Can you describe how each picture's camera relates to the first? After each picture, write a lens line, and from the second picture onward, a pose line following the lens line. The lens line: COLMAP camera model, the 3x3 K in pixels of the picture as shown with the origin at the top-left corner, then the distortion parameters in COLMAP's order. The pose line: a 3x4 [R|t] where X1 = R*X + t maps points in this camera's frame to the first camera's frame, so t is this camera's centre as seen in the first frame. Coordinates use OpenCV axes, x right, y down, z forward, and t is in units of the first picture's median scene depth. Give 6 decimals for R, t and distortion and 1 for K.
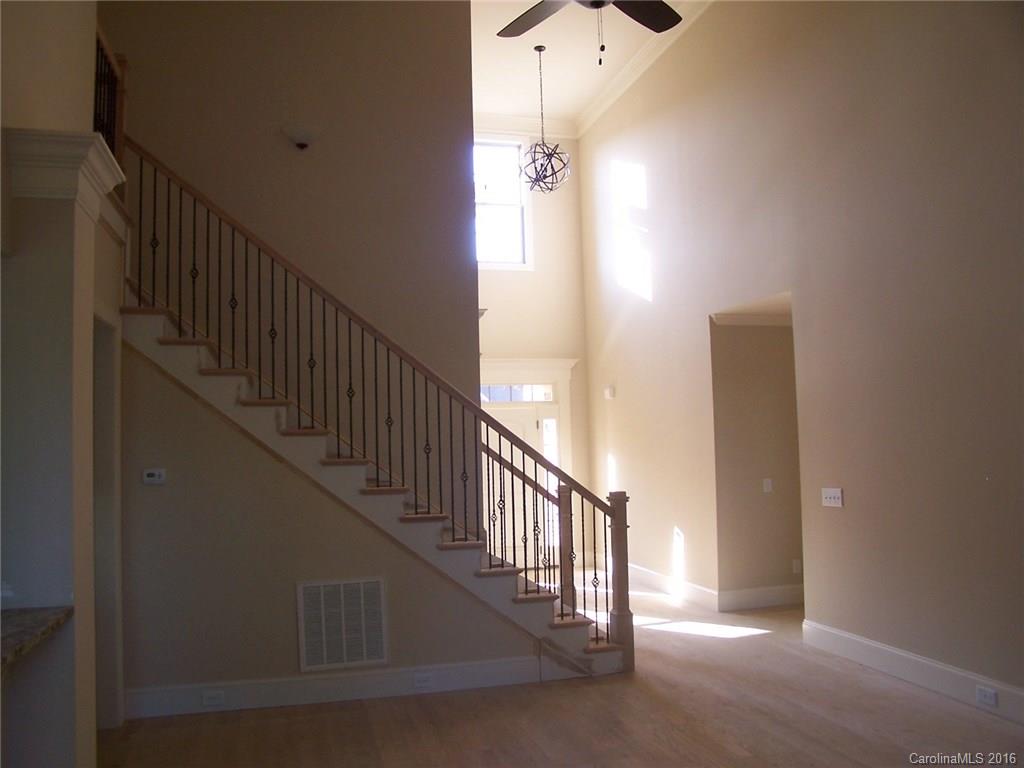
lens RADIAL K [[807.9, 0, 492.1], [0, 807.9, 386.0], [0, 0, 1]] dist [-0.086363, 0.007044]
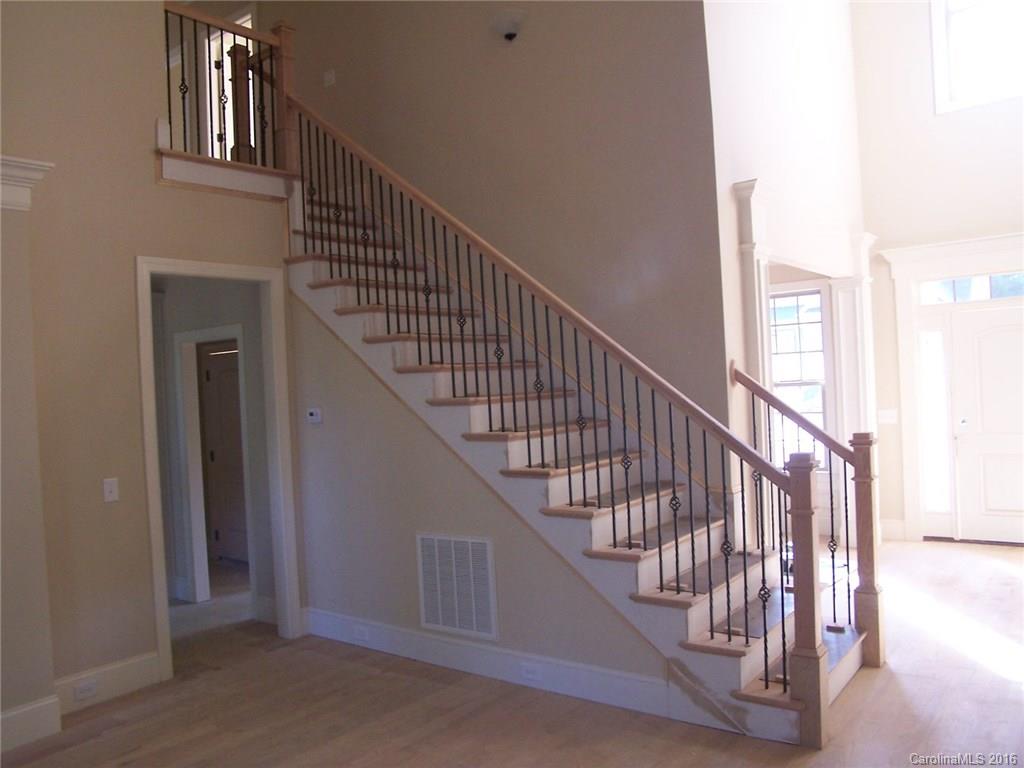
lens RADIAL K [[807.9, 0, 492.1], [0, 807.9, 386.0], [0, 0, 1]] dist [-0.086363, 0.007044]
pose [[0.613019, -0.001278, -0.790067, 0.534199], [0.086513, 0.994094, 0.065518, 0.024024], [0.785317, -0.108515, 0.609510, 0.508688]]
